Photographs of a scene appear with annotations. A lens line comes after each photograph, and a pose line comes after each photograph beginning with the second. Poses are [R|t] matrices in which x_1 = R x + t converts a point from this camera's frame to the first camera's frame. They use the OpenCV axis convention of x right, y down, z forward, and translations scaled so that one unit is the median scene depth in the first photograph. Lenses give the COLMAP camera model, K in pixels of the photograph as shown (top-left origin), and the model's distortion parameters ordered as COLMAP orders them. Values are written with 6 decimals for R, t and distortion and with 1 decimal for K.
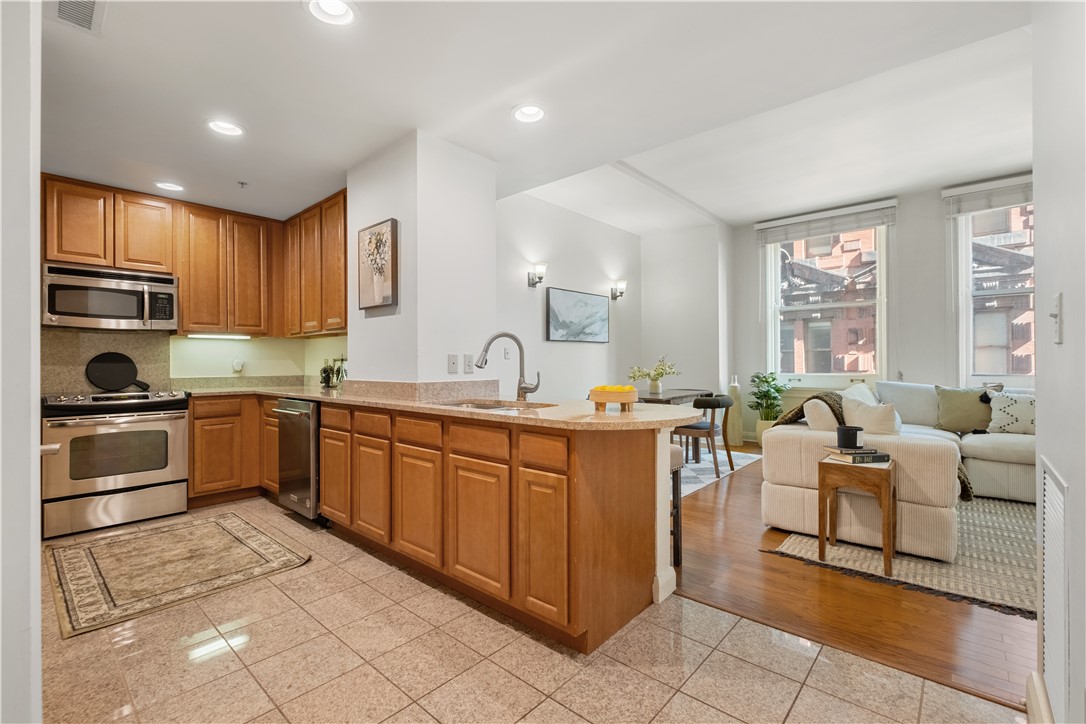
lens RADIAL K [[476.8, 0, 540.7], [0, 476.8, 357.8], [0, 0, 1]] dist [-0.005917, 0.000725]
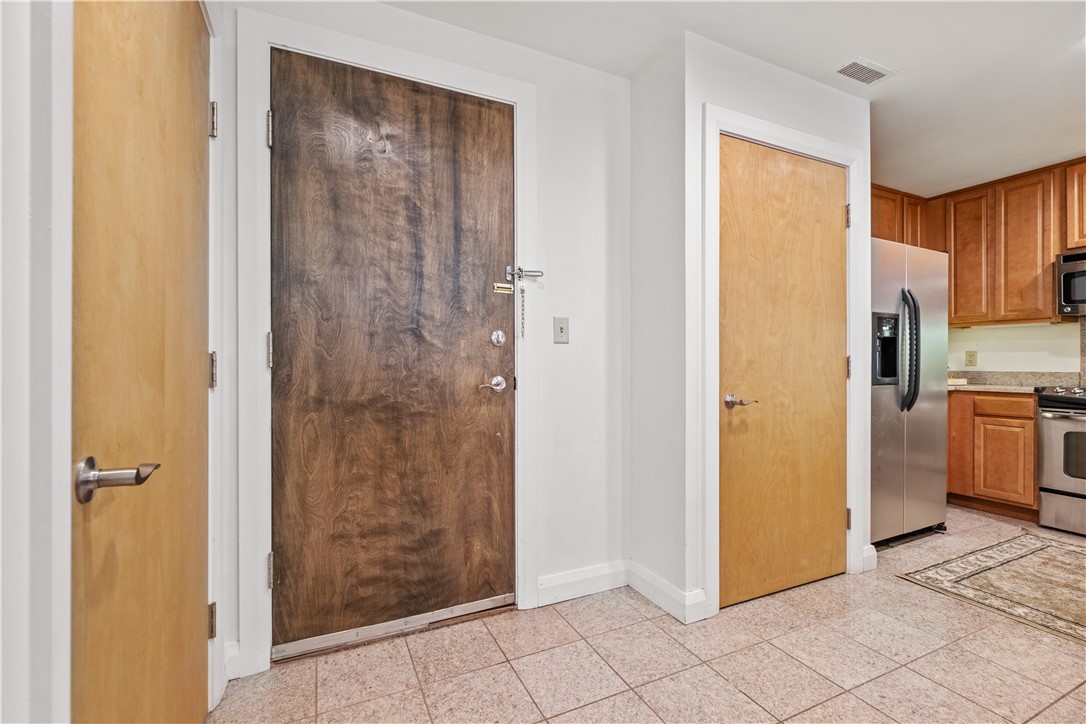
lens RADIAL K [[476.8, 0, 546.0], [0, 476.8, 362.4], [0, 0, 1]] dist [-0.005917, 0.000725]
pose [[-0.385142, 0.004321, -0.922847, 0.245048], [0.009912, 0.999951, 0.000546, 0.014711], [0.922804, -0.008937, -0.385166, 0.324849]]
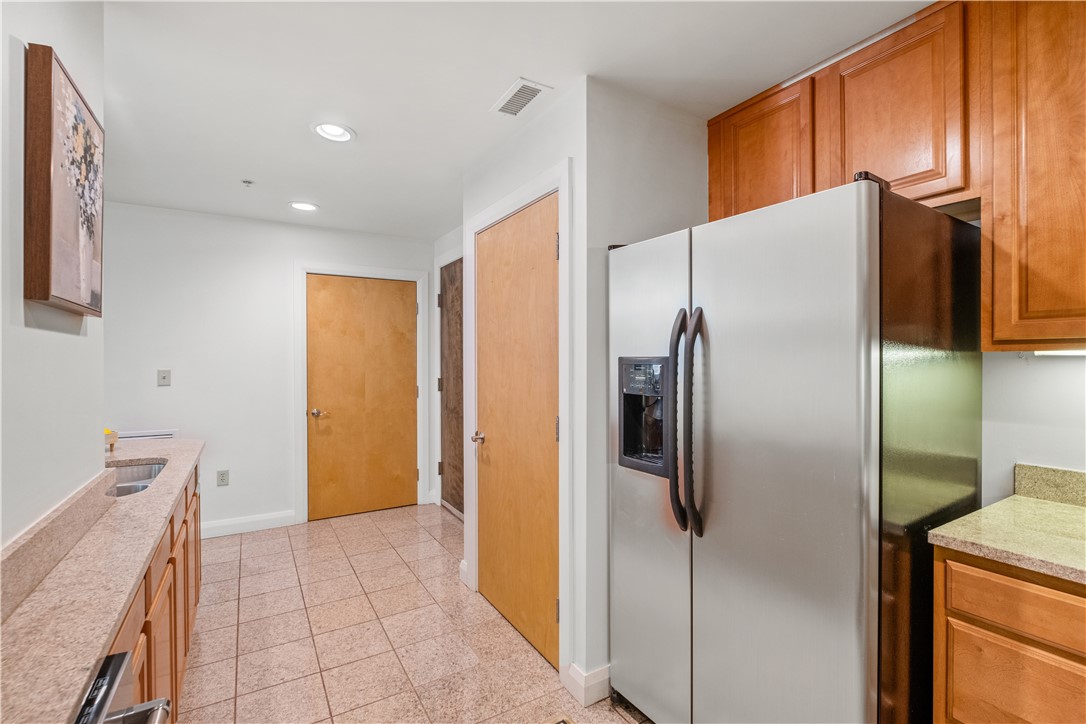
lens RADIAL K [[497.8, 0, 540.5], [0, 497.8, 362.5], [0, 0, 1]] dist [-0.000343, 0.002106]
pose [[-0.954764, 0.005048, 0.297320, -0.633626], [0.004170, 0.999985, -0.003590, -0.046131], [-0.297334, -0.002188, -0.954771, 0.980413]]
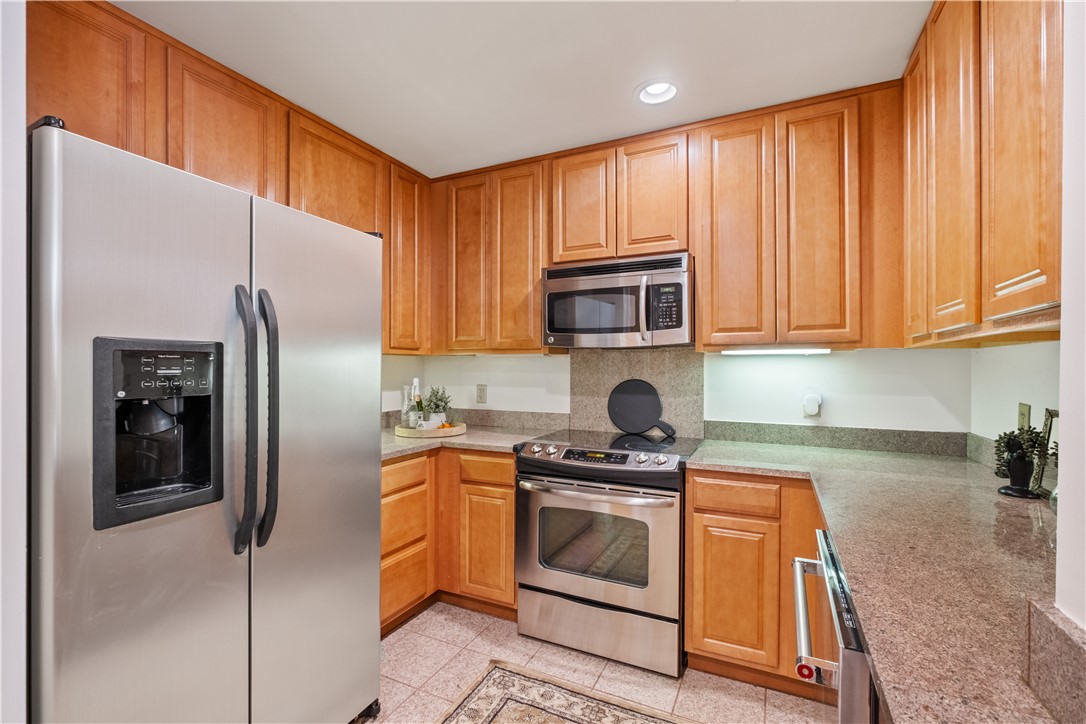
lens RADIAL K [[476.8, 0, 542.7], [0, 476.8, 367.1], [0, 0, 1]] dist [-0.005917, 0.000725]
pose [[0.273692, 0.006969, -0.961792, -0.247882], [0.007756, 0.999925, 0.009452, -0.036984], [0.961786, -0.010046, 0.273618, 0.658855]]
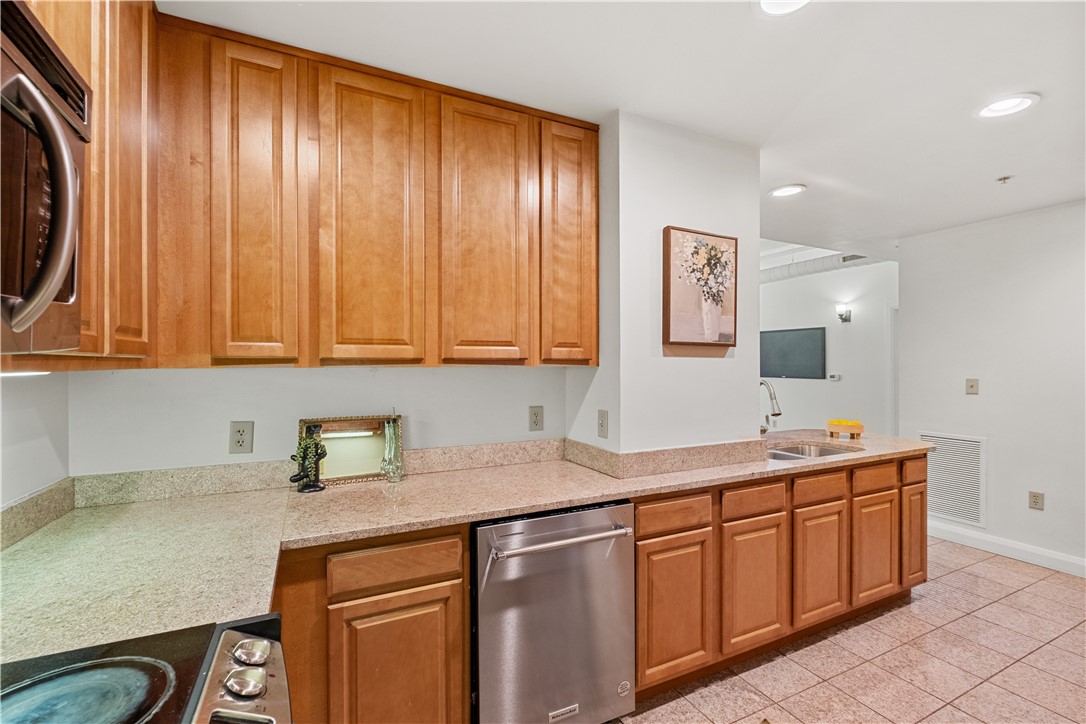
lens RADIAL K [[476.8, 0, 543.6], [0, 476.8, 362.3], [0, 0, 1]] dist [-0.005917, 0.000725]
pose [[0.372219, 0.010455, 0.928086, -0.860615], [-0.014088, 0.999885, -0.005614, -0.055252], [-0.928038, -0.010986, 0.372324, 0.734155]]
